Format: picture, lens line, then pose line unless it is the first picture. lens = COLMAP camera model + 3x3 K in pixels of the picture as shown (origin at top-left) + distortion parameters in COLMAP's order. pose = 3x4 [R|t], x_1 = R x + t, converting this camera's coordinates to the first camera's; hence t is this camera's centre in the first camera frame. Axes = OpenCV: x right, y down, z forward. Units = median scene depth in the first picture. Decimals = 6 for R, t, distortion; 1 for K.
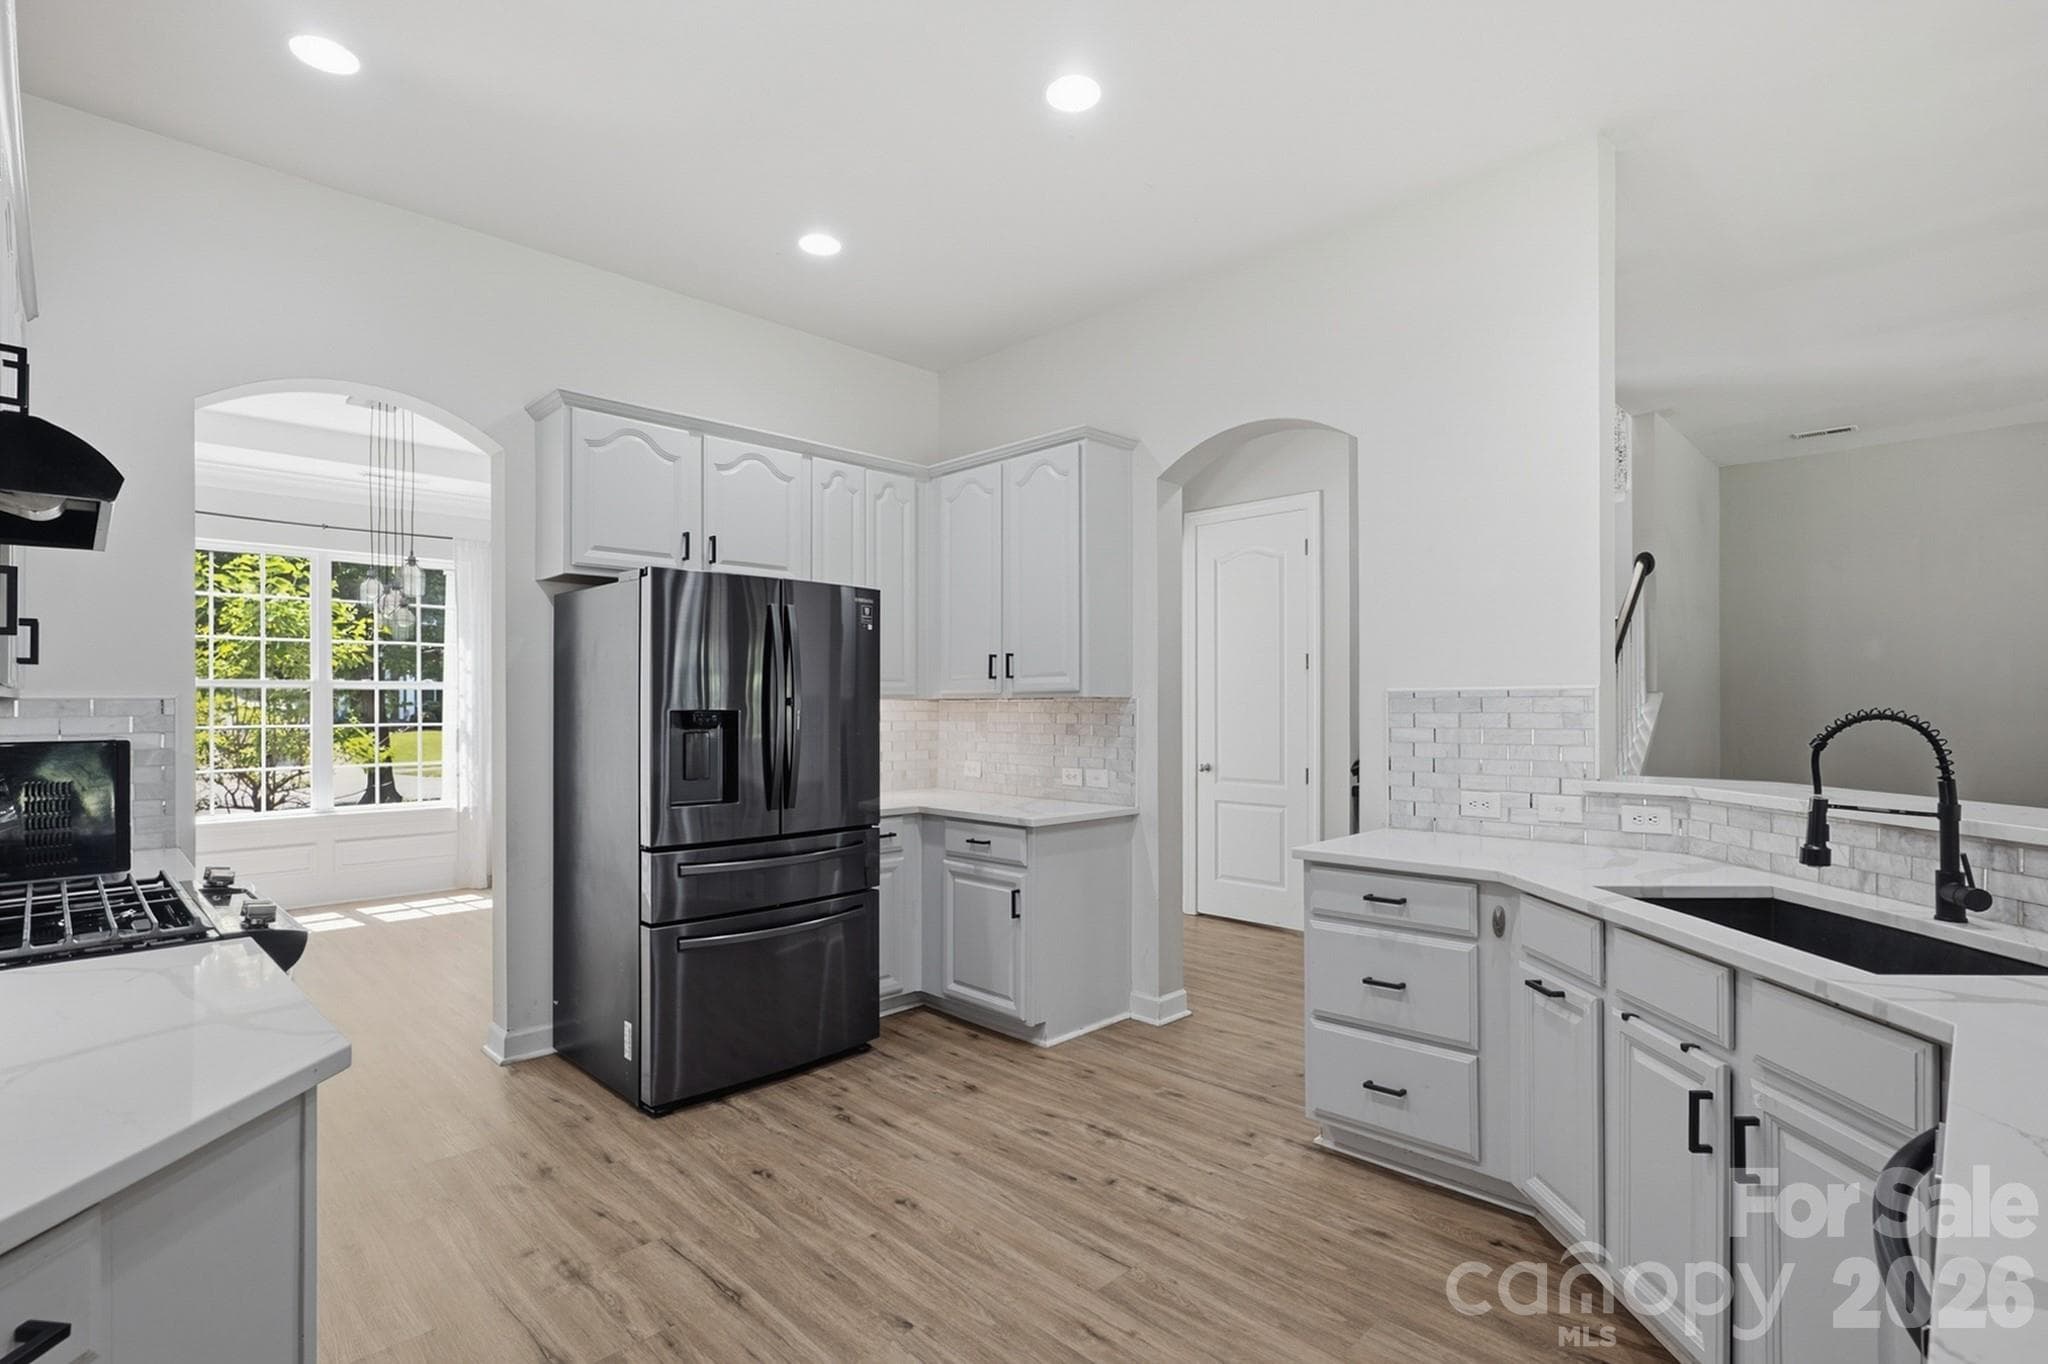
lens RADIAL K [[974.2, 0, 1025.8], [0, 974.2, 694.2], [0, 0, 1]] dist [-0.015914, 0.006714]
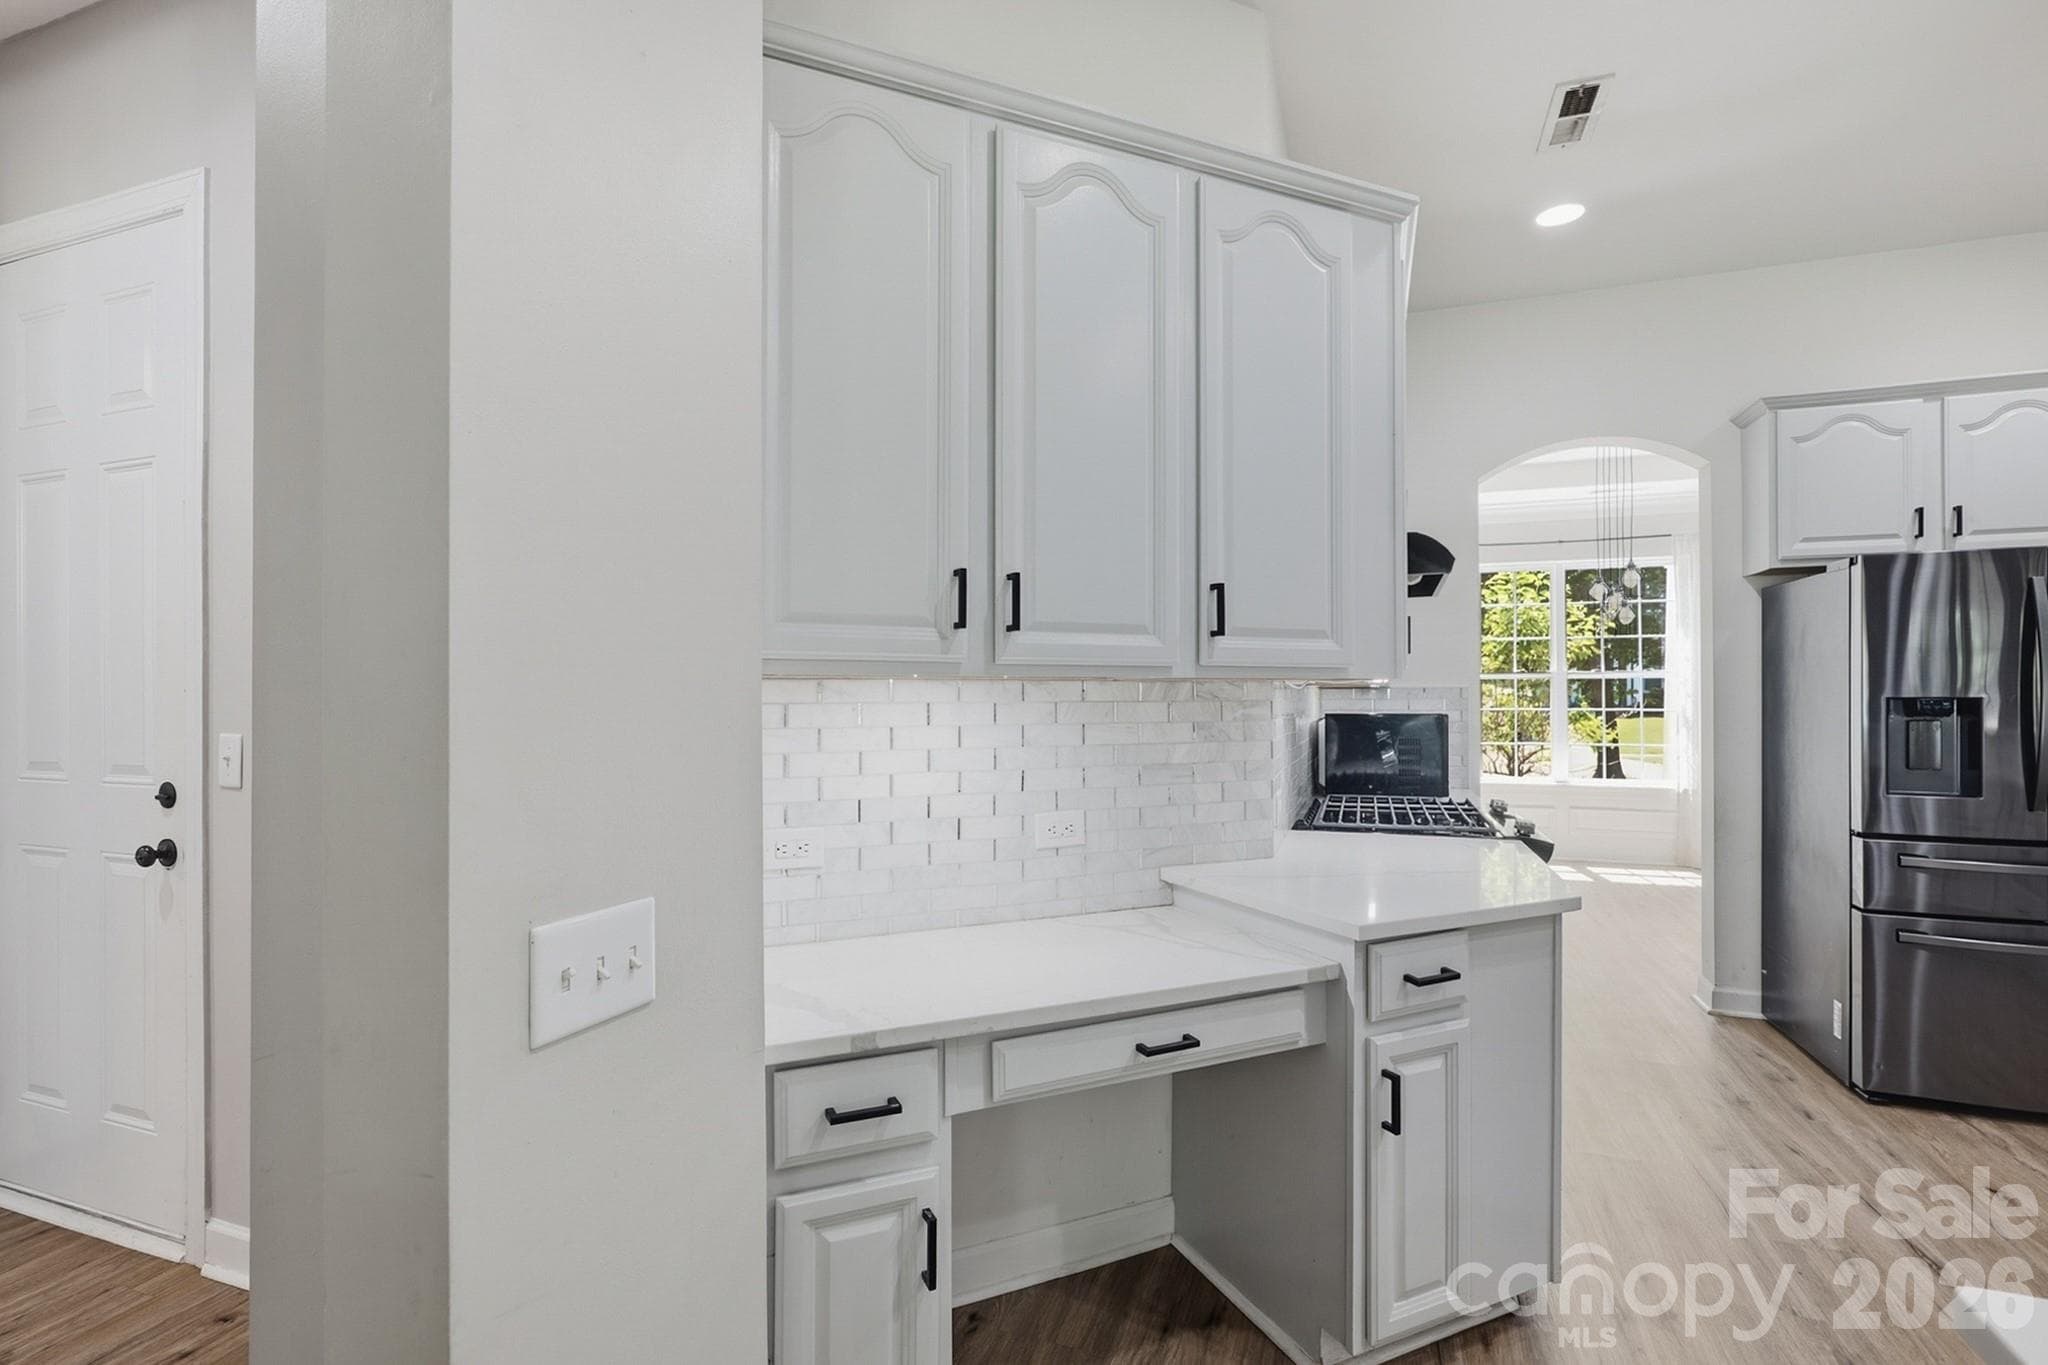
lens RADIAL K [[974.2, 0, 1025.8], [0, 974.2, 694.7], [0, 0, 1]] dist [-0.015914, 0.006714]
pose [[0.426984, 0.002953, -0.904254, 0.076398], [0.009338, 0.999927, 0.007675, -0.000823], [0.904211, -0.011721, 0.426925, -0.108873]]
